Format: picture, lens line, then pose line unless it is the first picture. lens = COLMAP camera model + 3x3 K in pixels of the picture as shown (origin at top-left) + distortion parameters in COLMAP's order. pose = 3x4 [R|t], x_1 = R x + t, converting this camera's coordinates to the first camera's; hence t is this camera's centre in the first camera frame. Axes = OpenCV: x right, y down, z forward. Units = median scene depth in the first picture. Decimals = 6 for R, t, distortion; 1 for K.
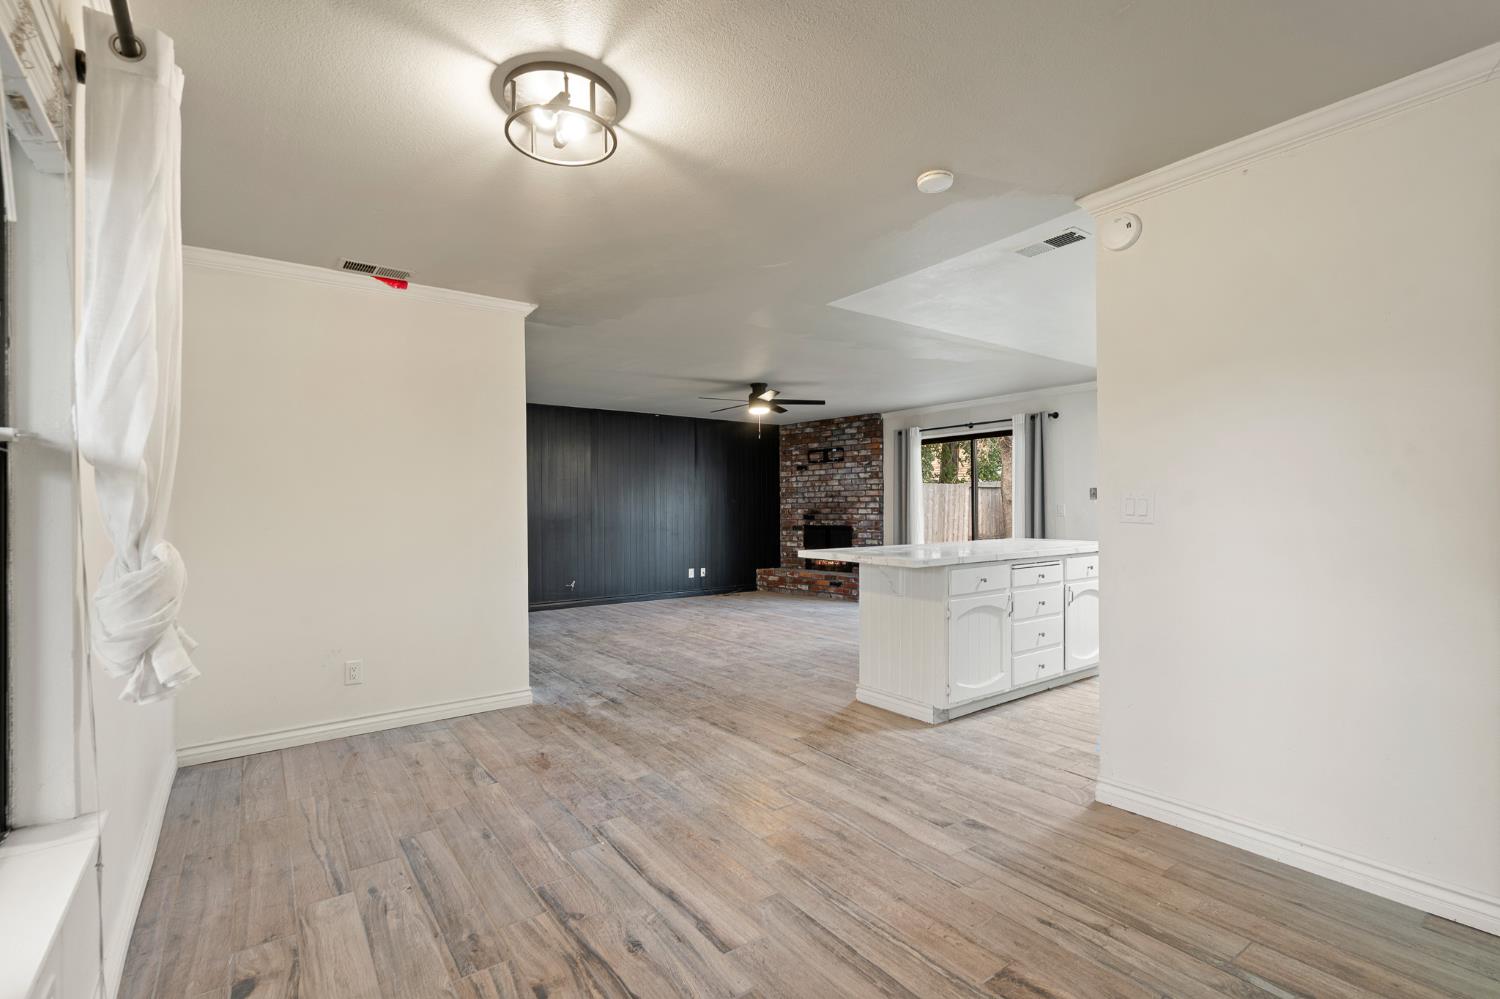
lens RADIAL K [[691.3, 0, 743.8], [0, 691.3, 509.3], [0, 0, 1]] dist [0.067628, -0.029420]
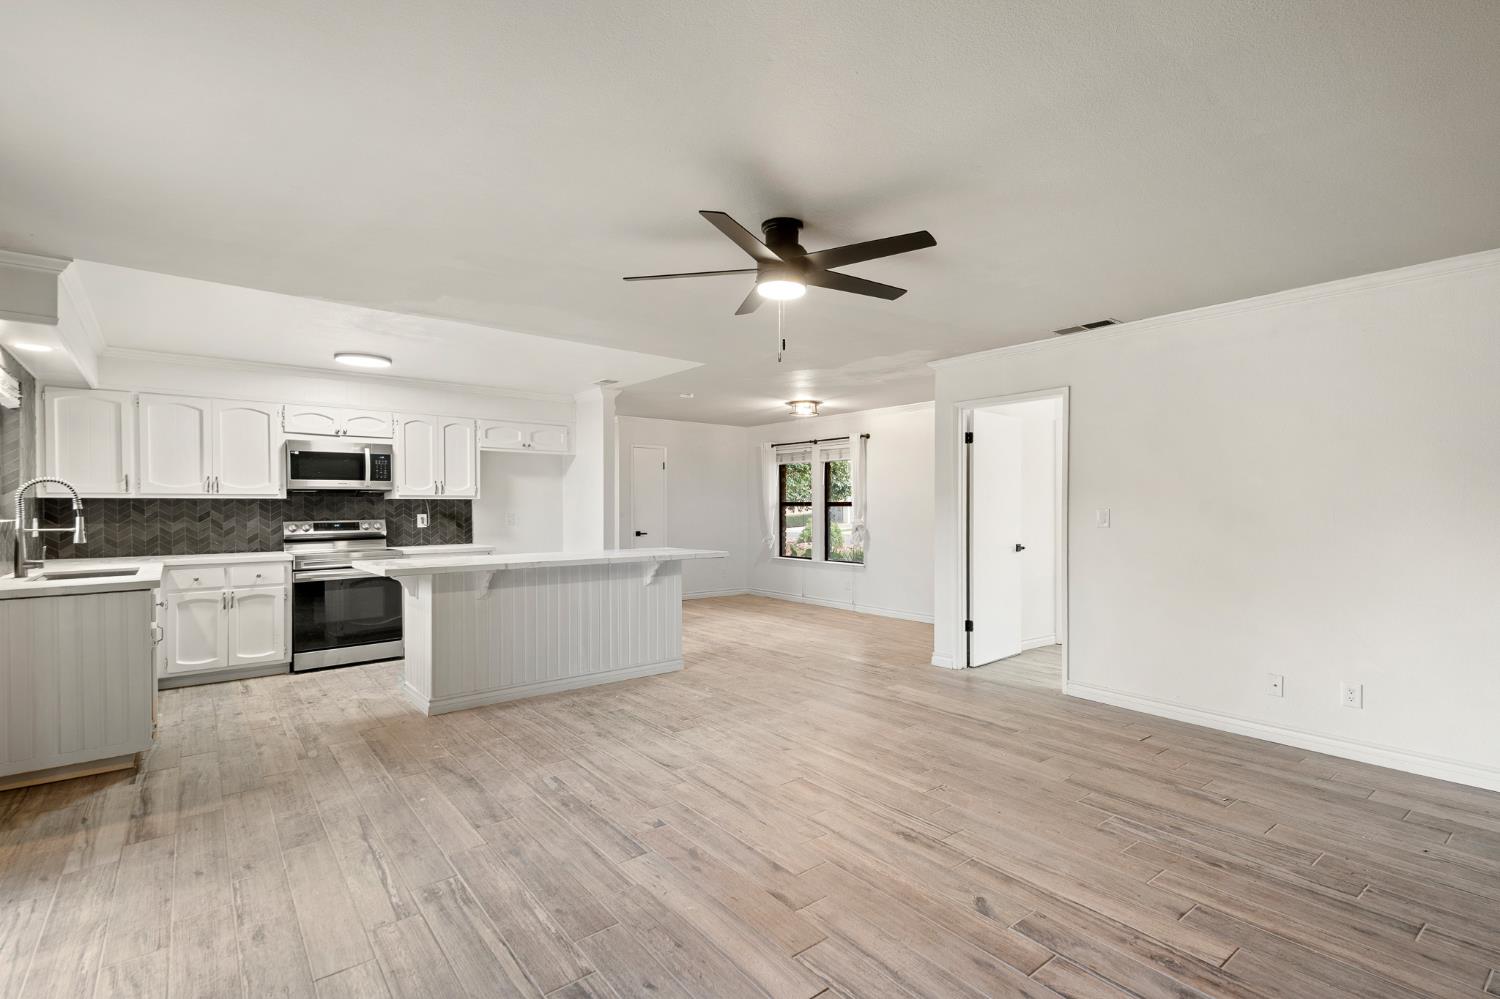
lens RADIAL K [[691.3, 0, 743.8], [0, 691.3, 509.3], [0, 0, 1]] dist [0.067628, -0.029420]
pose [[-0.999224, 0.007303, -0.038706, 0.047296], [0.007101, 0.999960, 0.005352, -0.011789], [0.038743, 0.005073, -0.999236, 1.075160]]
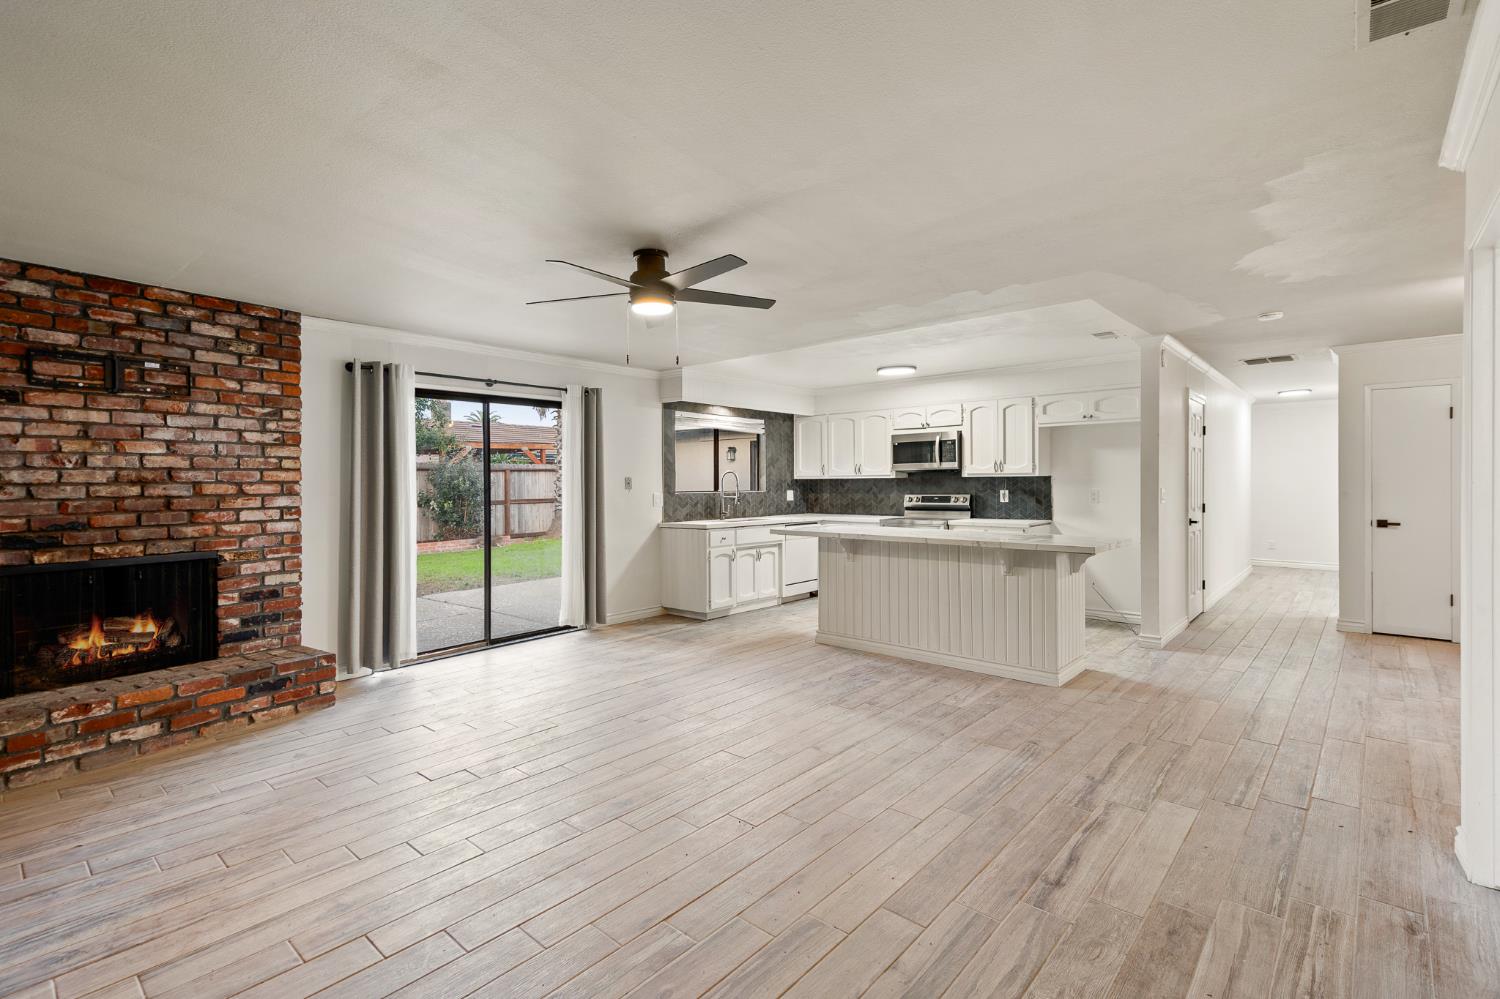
lens RADIAL K [[684.9, 0, 740.1], [0, 684.9, 494.1], [0, 0, 1]] dist [0.058314, -0.028394]
pose [[-0.211082, -0.011414, 0.977402, -0.350454], [0.010059, 0.999854, 0.013848, -0.014739], [-0.977417, 0.012755, -0.210936, 0.791739]]
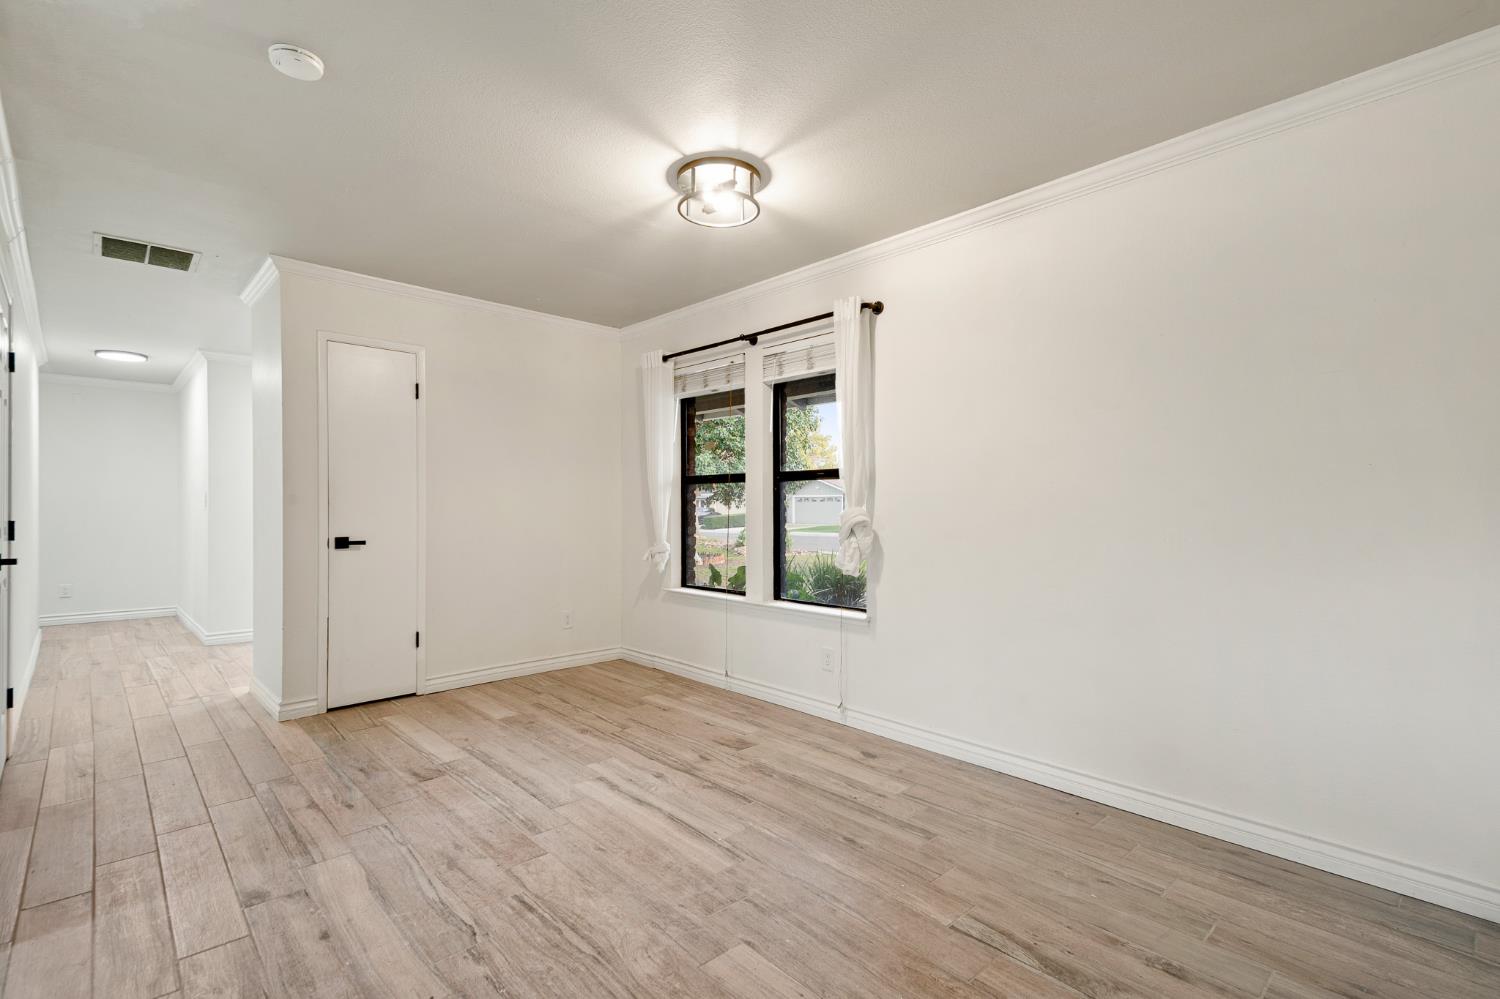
lens RADIAL K [[691.3, 0, 743.8], [0, 691.3, 509.3], [0, 0, 1]] dist [0.067628, -0.029420]
pose [[-0.992826, 0.006246, -0.119403, -0.033427], [0.005644, 0.999970, 0.005376, 0.005861], [0.119433, 0.004663, -0.992831, 0.534919]]
